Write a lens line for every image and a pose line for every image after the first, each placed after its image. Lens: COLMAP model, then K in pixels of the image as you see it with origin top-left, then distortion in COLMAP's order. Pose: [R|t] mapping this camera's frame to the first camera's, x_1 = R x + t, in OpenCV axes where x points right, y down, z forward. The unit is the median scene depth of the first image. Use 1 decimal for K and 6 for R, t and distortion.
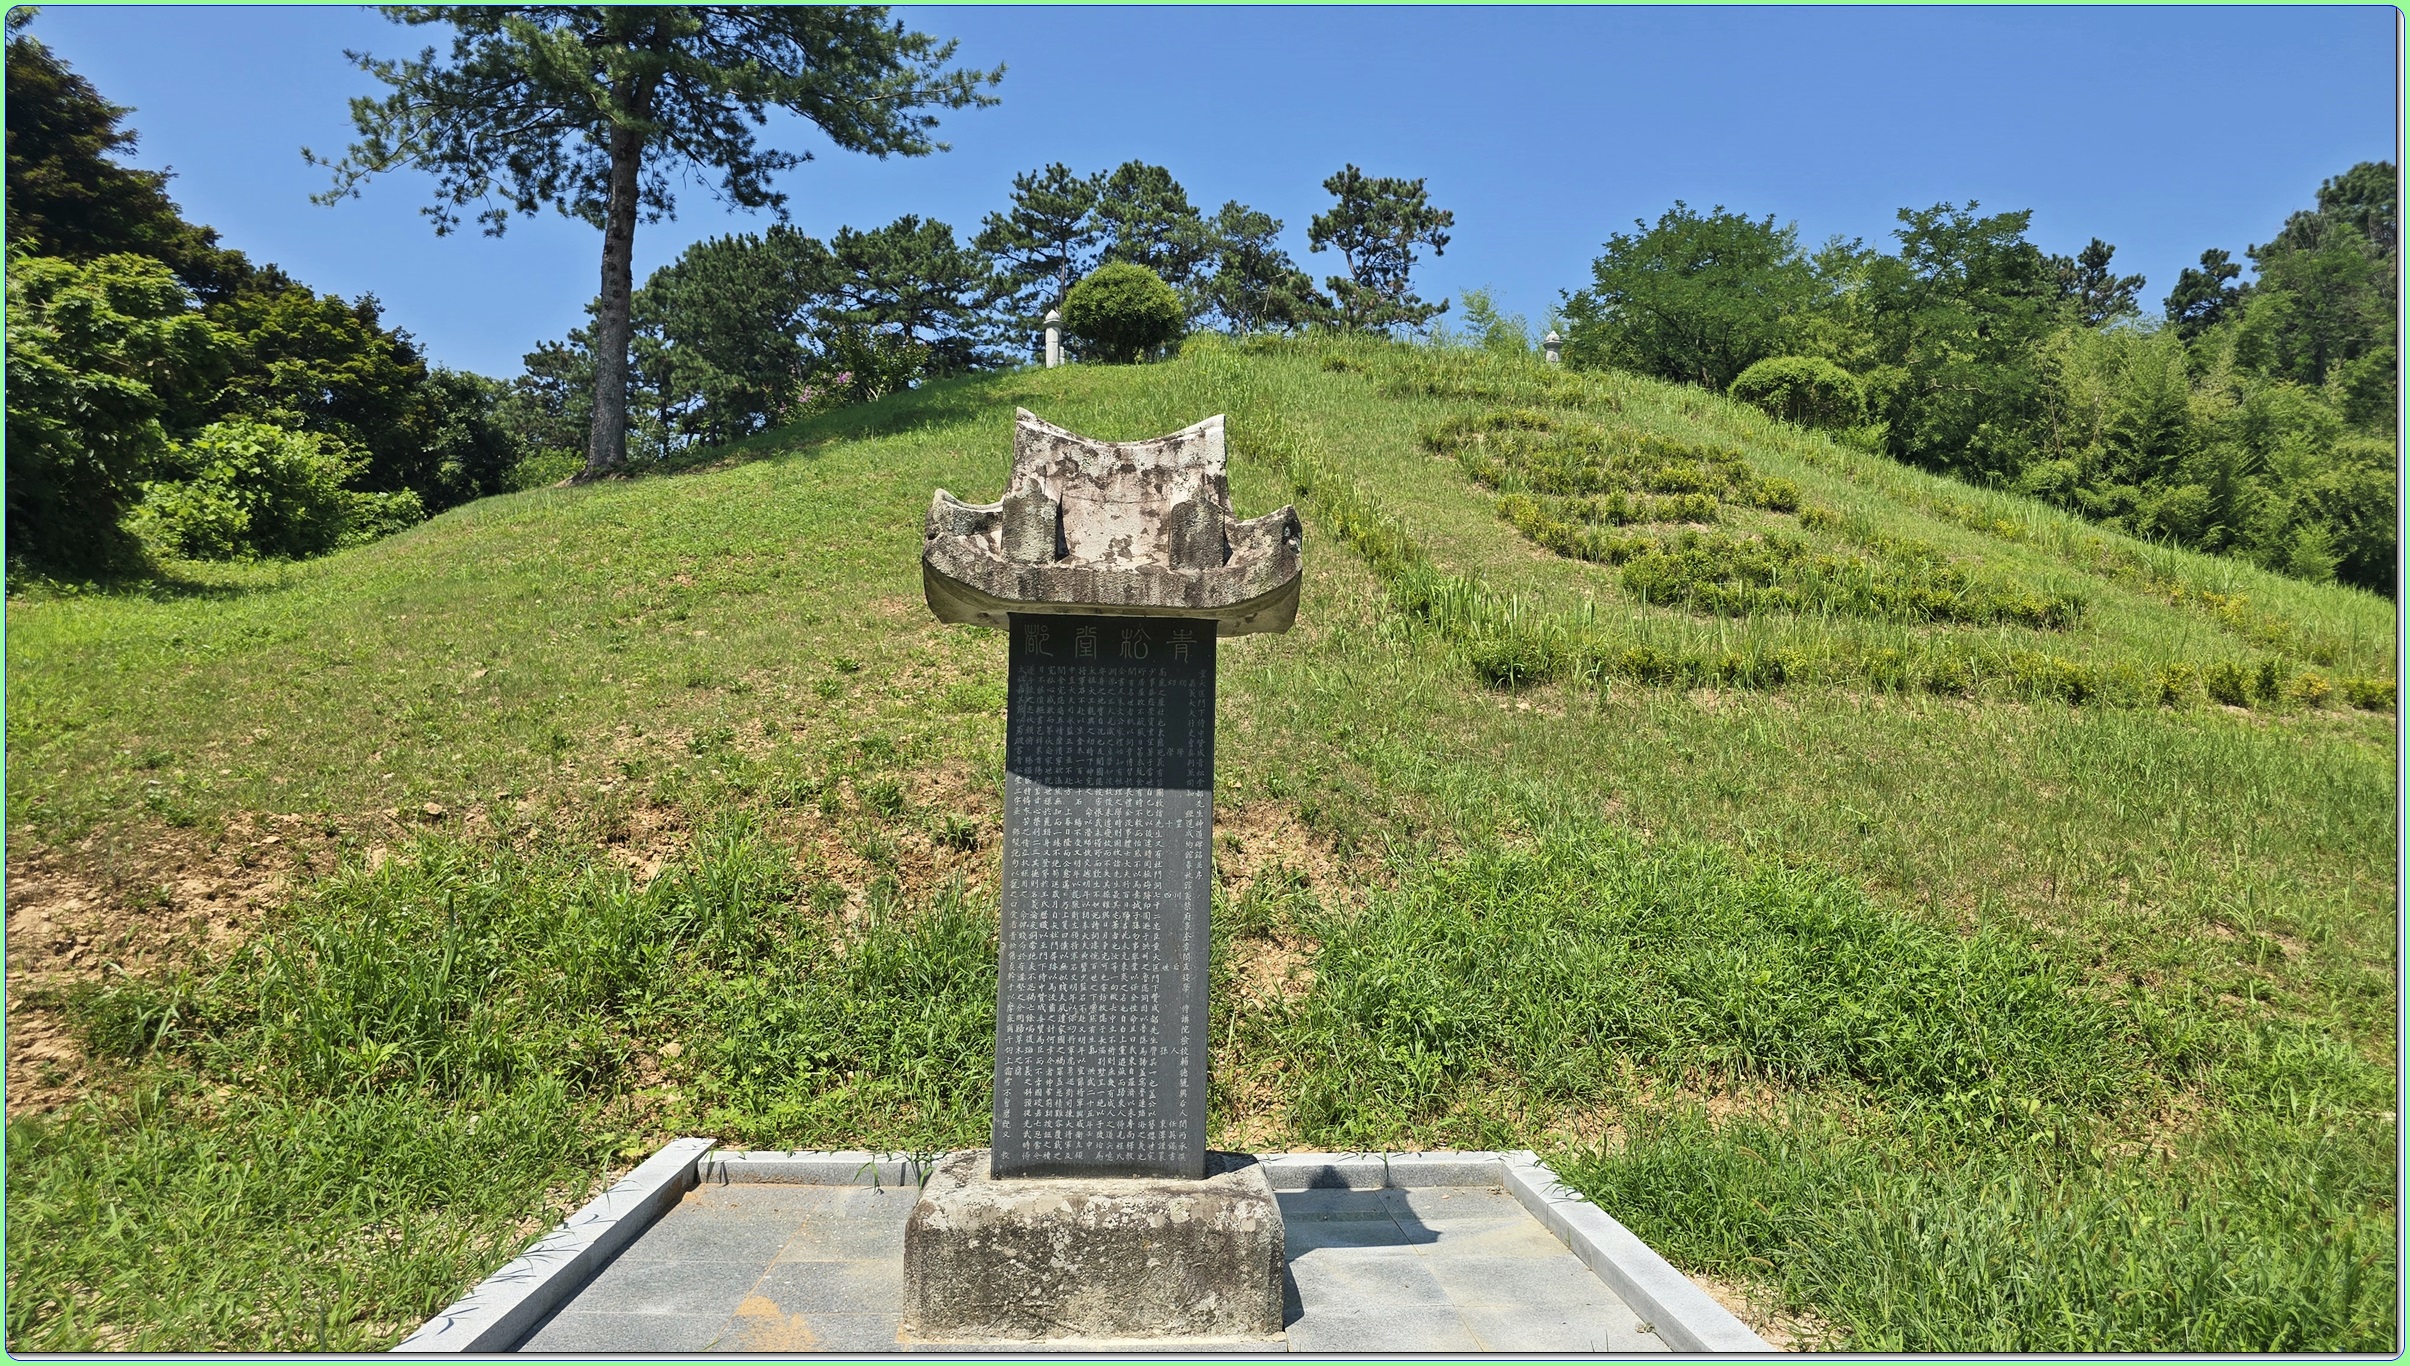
lens RADIAL K [[1672.7, 0, 1237.4], [0, 1672.7, 681.8], [0, 0, 1]] dist [0.086660, -0.002368]
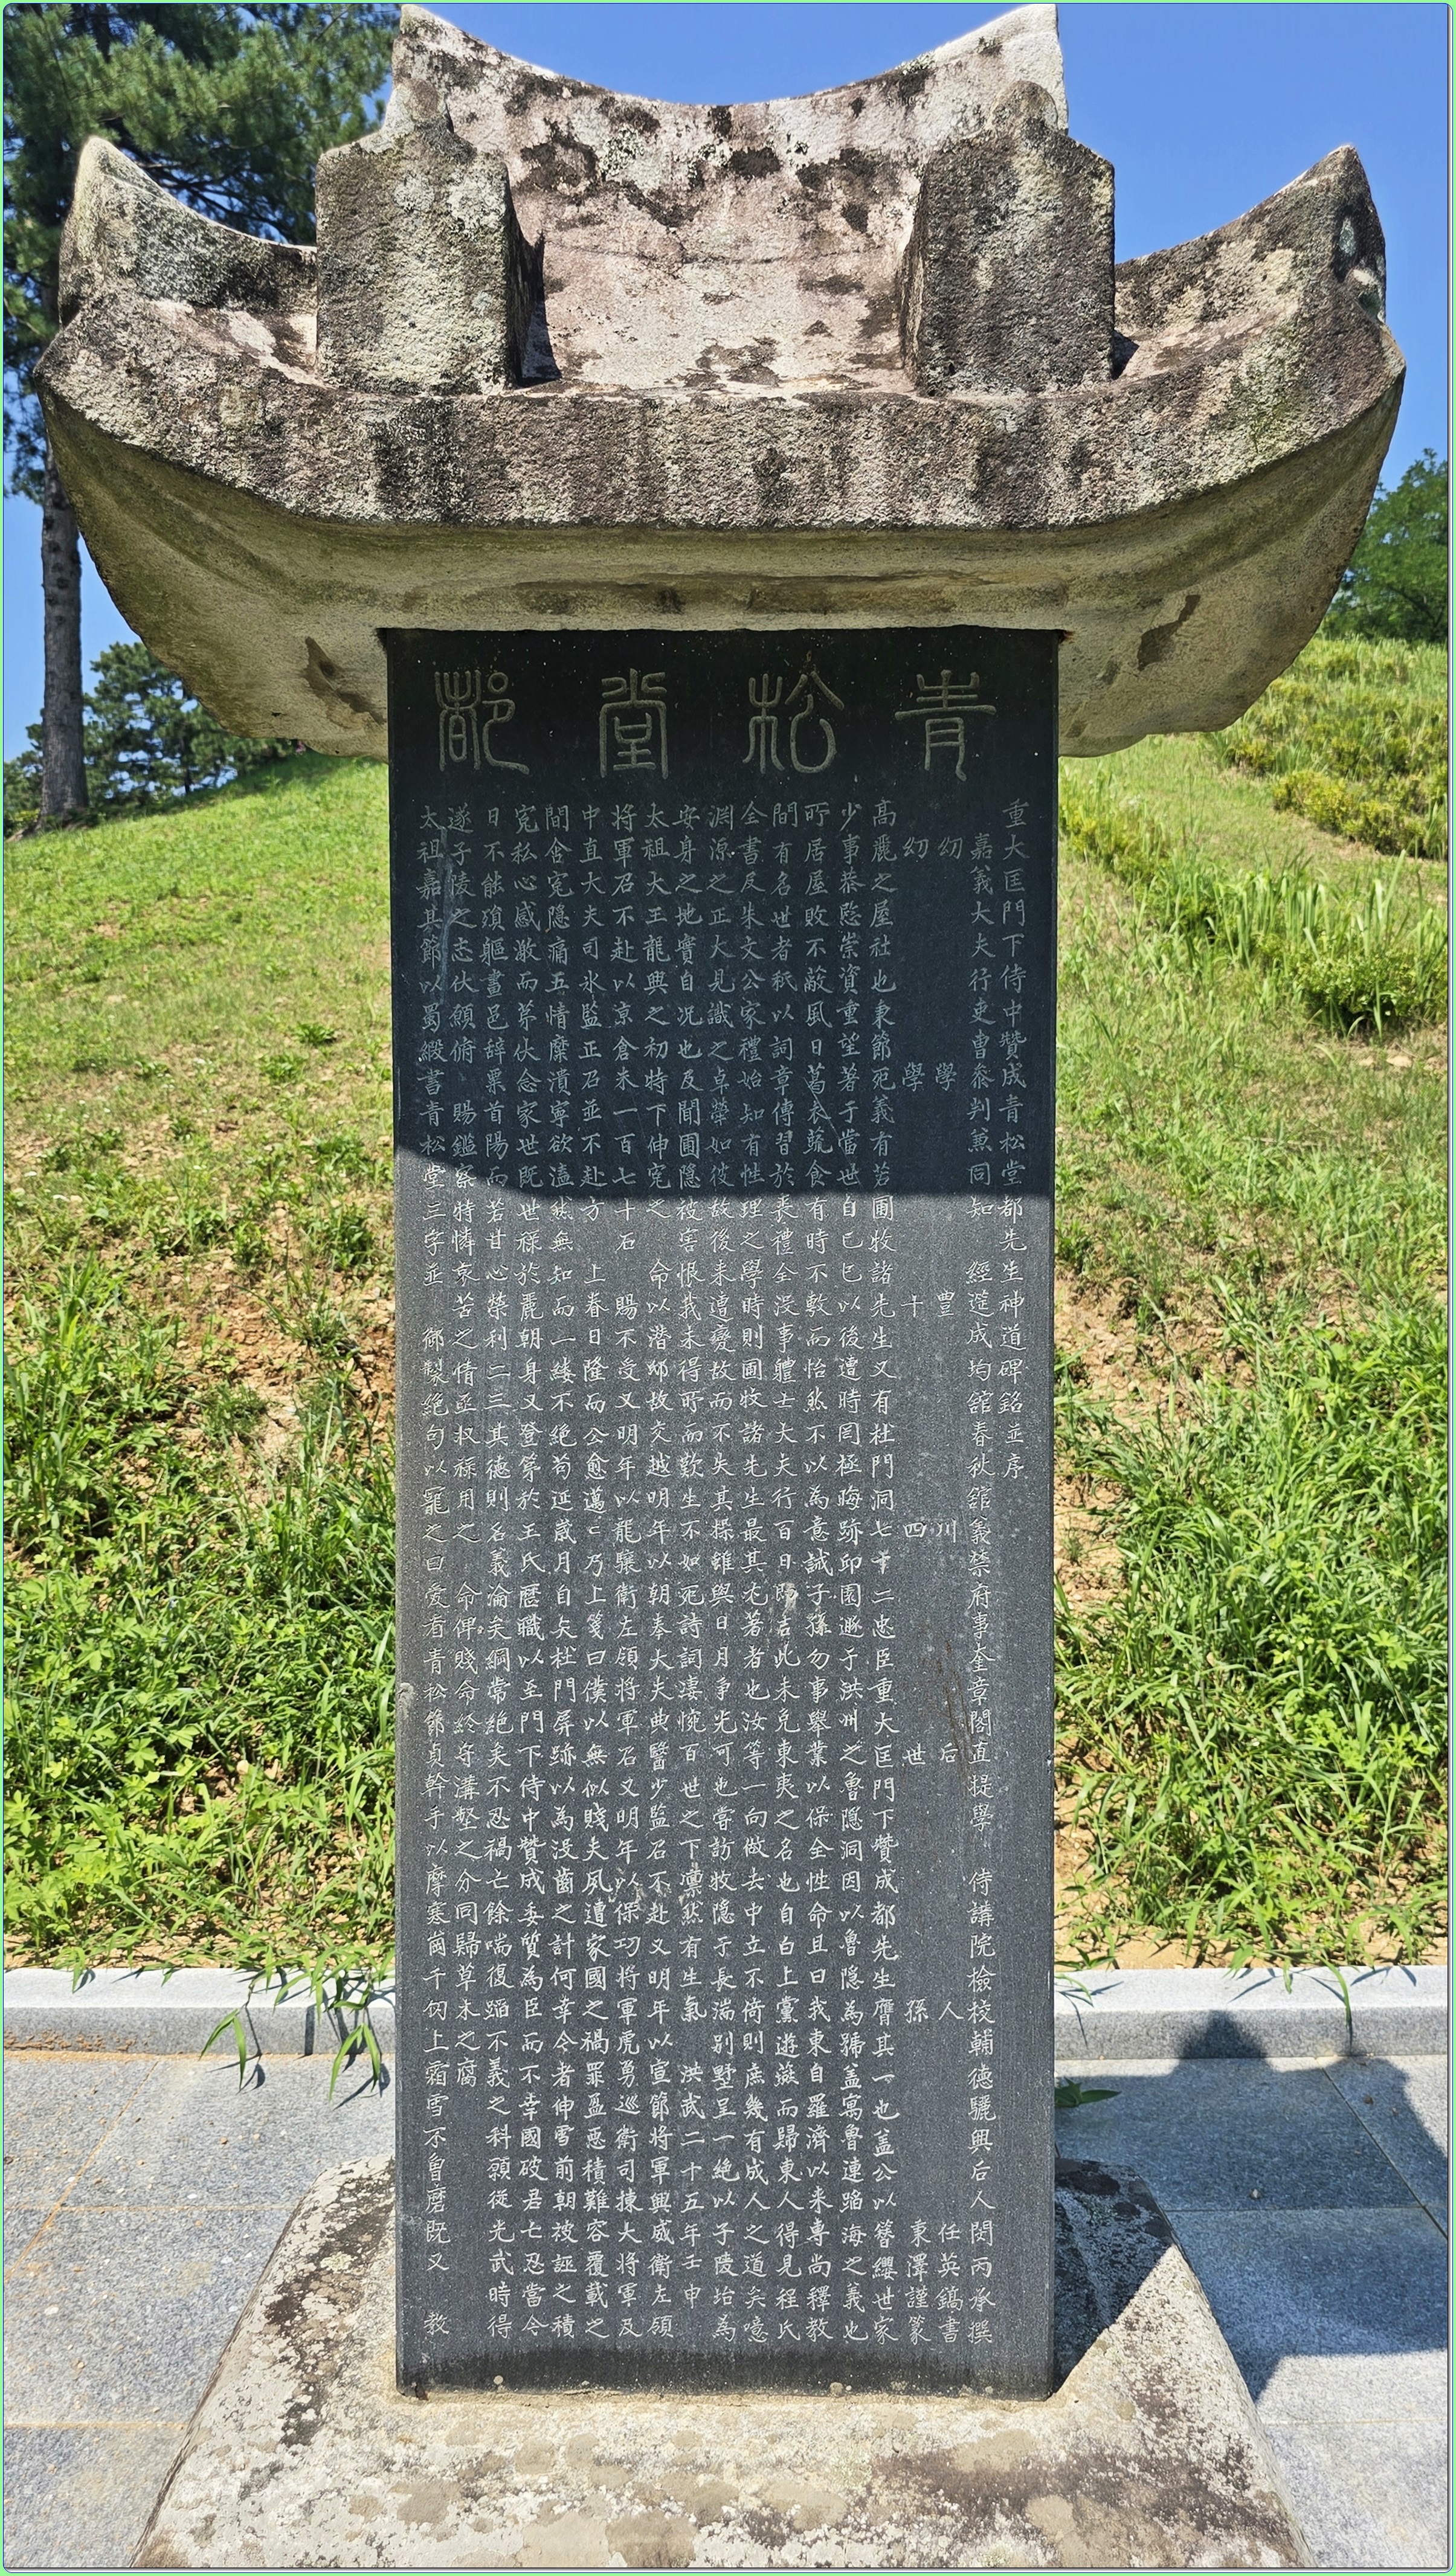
lens RADIAL K [[1728.4, 0, 693.7], [0, 1728.4, 1292.7], [0, 0, 1]] dist [0.079835, -0.069769]
pose [[0.995566, -0.019120, -0.092099, -0.052462], [0.028774, 0.994091, 0.104665, 0.047709], [0.089553, -0.106851, 0.990234, 0.679278]]
